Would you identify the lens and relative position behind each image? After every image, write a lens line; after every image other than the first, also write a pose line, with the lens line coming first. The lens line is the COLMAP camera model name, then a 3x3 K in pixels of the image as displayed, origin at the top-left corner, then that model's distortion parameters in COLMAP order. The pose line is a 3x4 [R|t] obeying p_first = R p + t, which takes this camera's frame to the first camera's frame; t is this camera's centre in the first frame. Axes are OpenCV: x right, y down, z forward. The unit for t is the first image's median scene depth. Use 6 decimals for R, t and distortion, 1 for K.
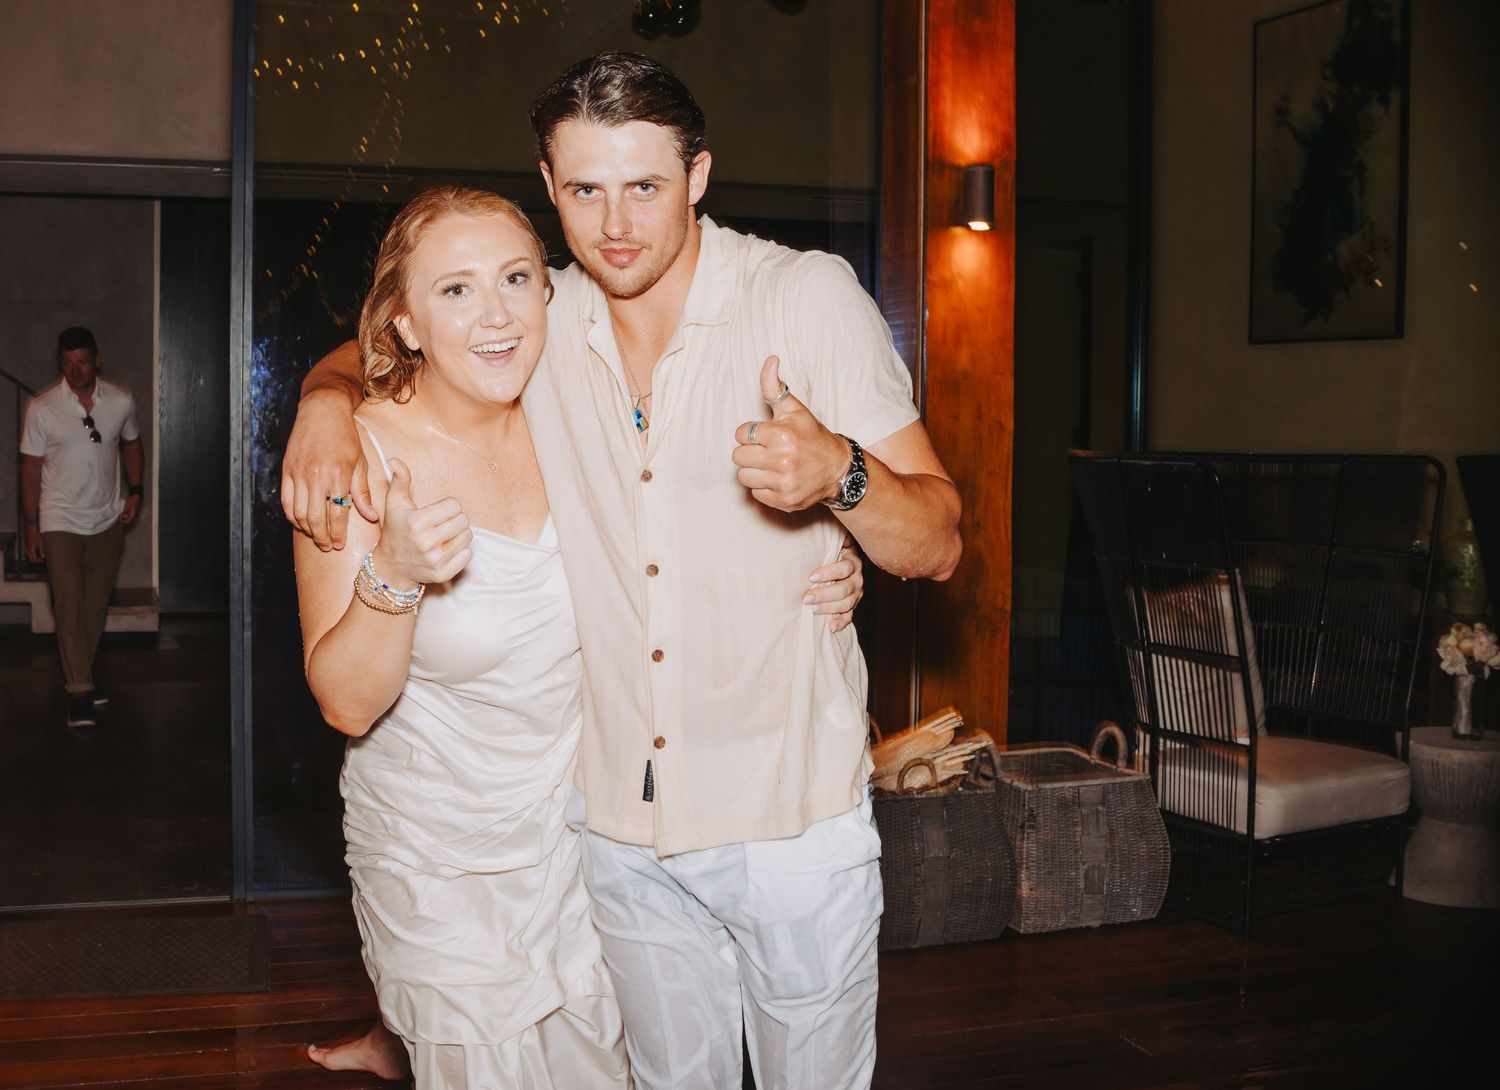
lens RADIAL K [[1760.5, 0, 591.3], [0, 1760.5, 507.7], [0, 0, 1]] dist [-0.195994, 0.184495]
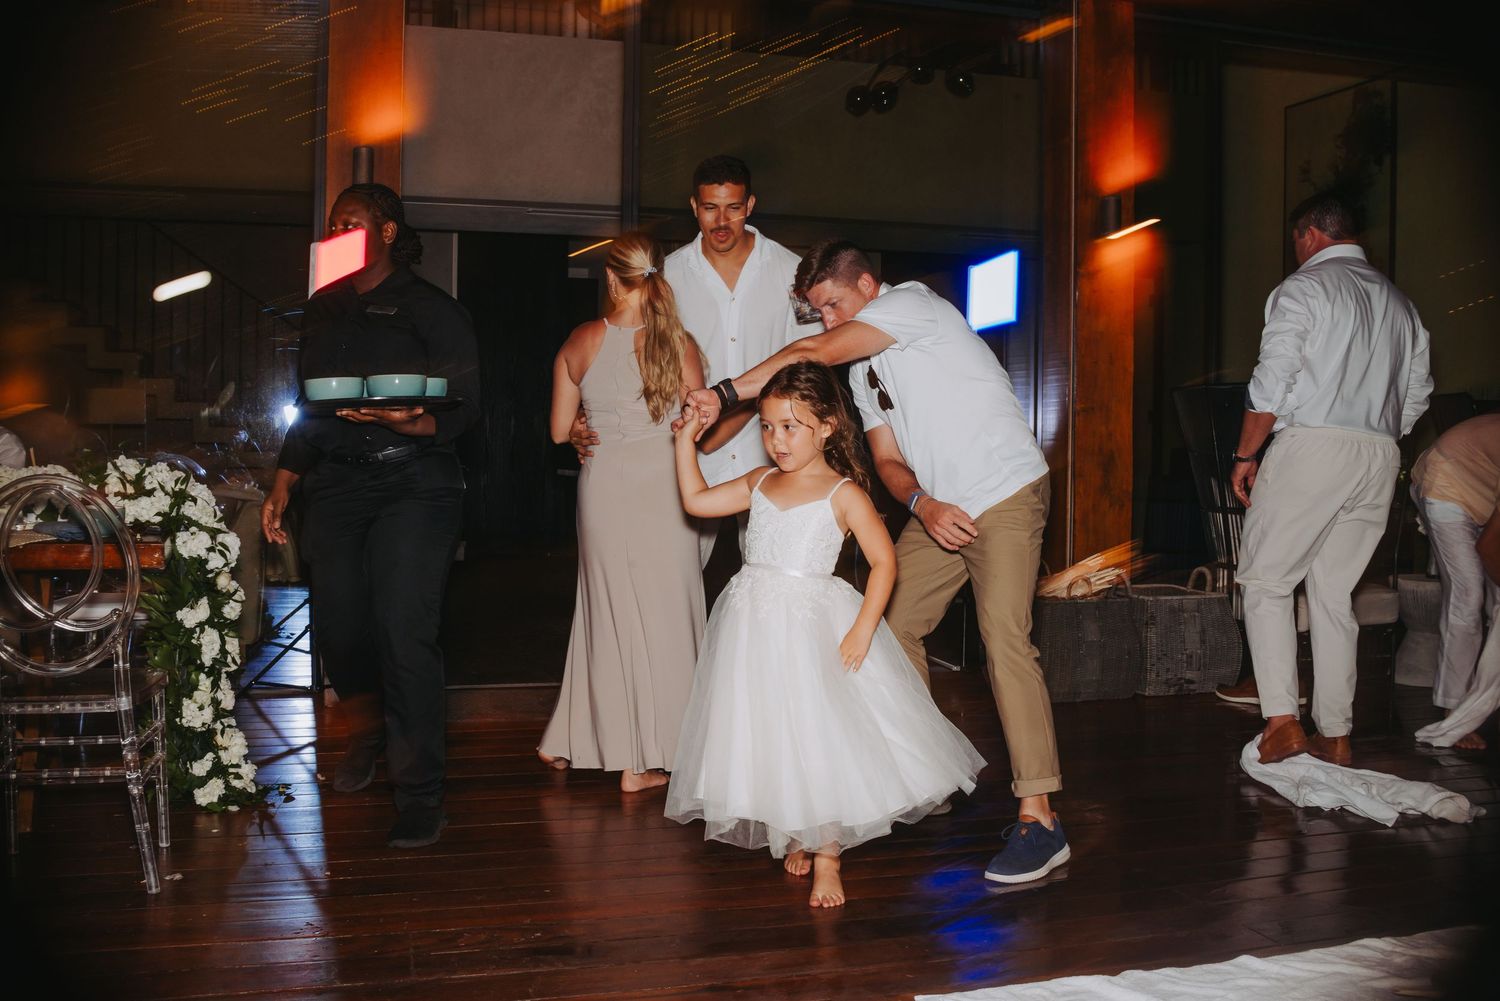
lens RADIAL K [[1486.5, 0, 724.8], [0, 1486.5, 502.6], [0, 0, 1]] dist [-0.186414, 0.158763]
pose [[0.999975, 0.001765, 0.006826, -0.124401], [-0.001682, 0.999925, -0.012158, 0.087541], [-0.006847, 0.012146, 0.999903, -0.273892]]
